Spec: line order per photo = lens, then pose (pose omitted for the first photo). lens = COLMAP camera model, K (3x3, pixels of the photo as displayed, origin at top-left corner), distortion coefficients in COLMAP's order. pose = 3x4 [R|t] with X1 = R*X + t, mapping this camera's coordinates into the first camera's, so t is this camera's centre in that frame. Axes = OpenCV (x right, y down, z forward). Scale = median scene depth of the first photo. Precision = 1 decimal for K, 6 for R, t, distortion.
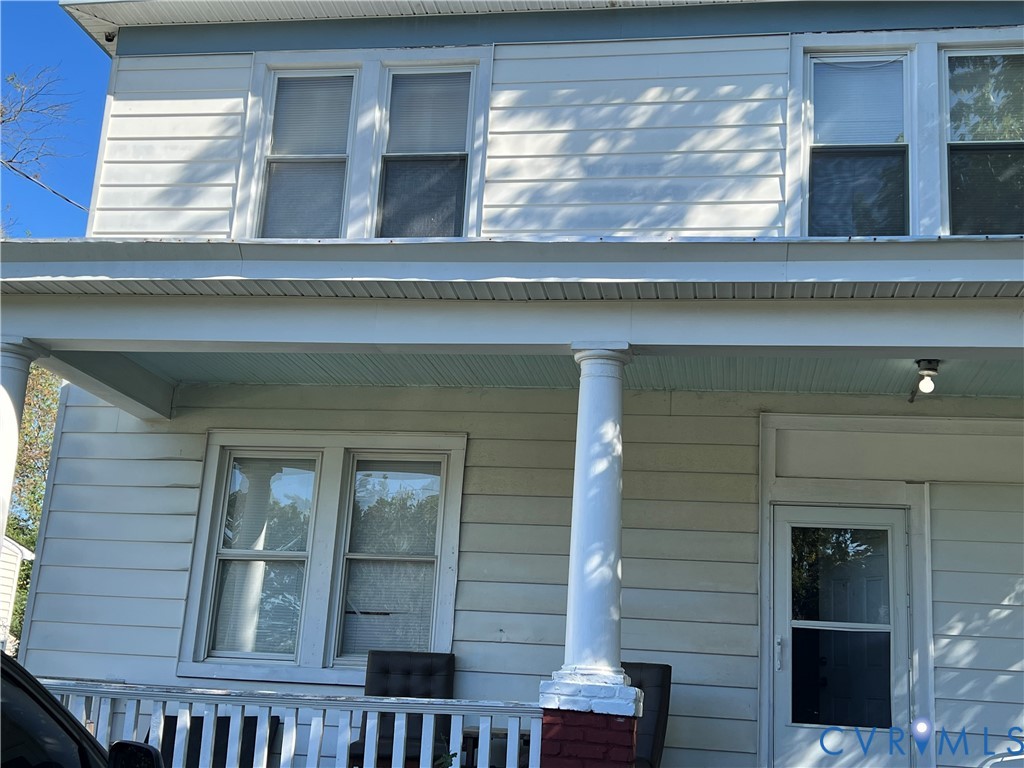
lens RADIAL K [[1226.4, 0, 518.7], [0, 1226.4, 381.5], [0, 0, 1]] dist [0.100591, 0.000000]
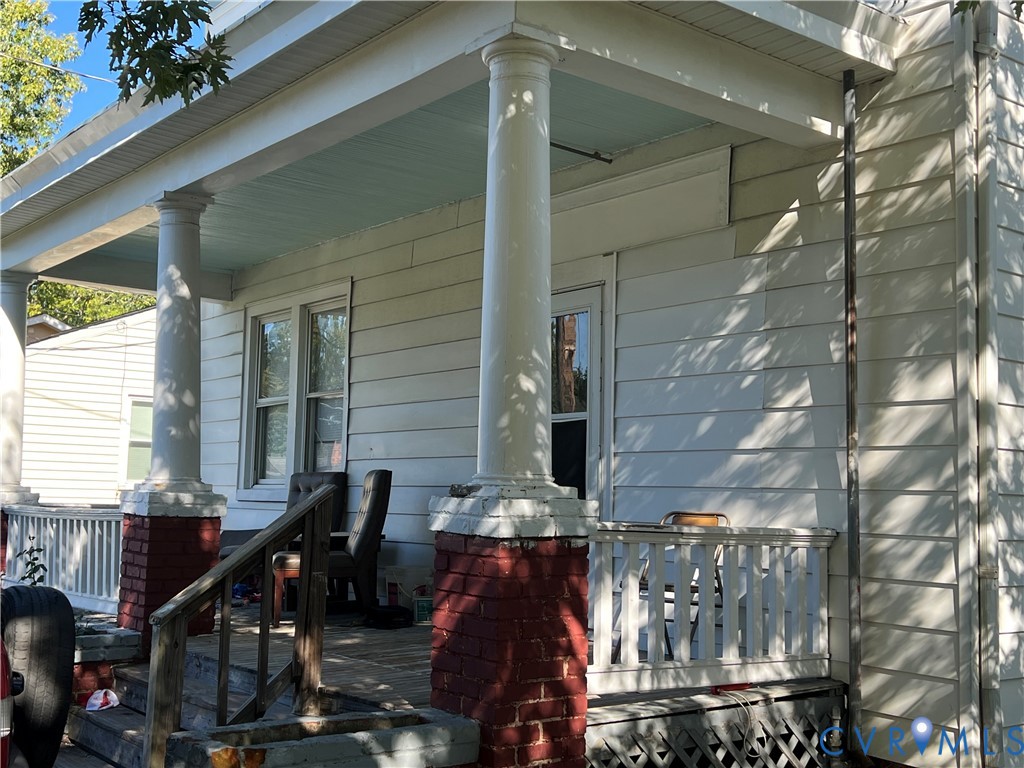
lens RADIAL K [[1226.4, 0, 511.6], [0, 1226.4, 380.3], [0, 0, 1]] dist [0.100591, 0.000000]
pose [[0.732013, -0.111449, -0.672113, 0.833193], [0.204890, 0.976872, 0.061166, 0.099259], [0.649751, -0.182483, 0.737918, 0.272211]]
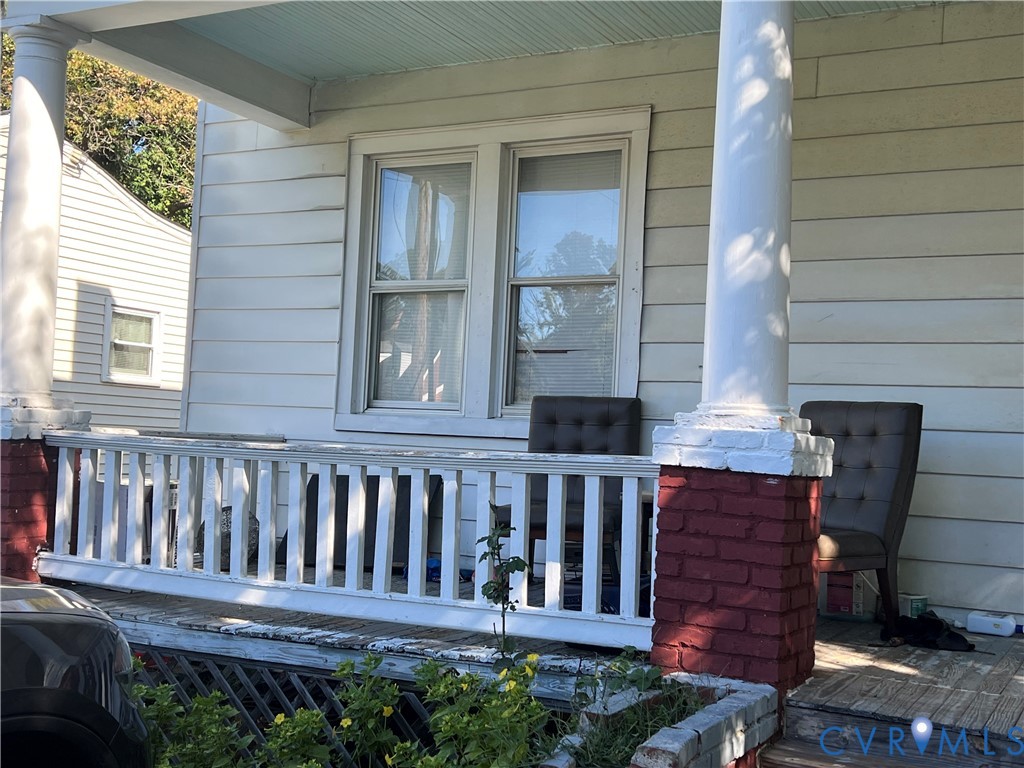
lens RADIAL K [[1226.4, 0, 530.0], [0, 1226.4, 393.9], [0, 0, 1]] dist [0.100591, 0.000000]
pose [[0.948425, -0.024945, -0.316019, 0.123346], [0.086722, 0.979286, 0.182968, 0.072678], [0.304909, -0.200938, 0.930943, 0.269662]]
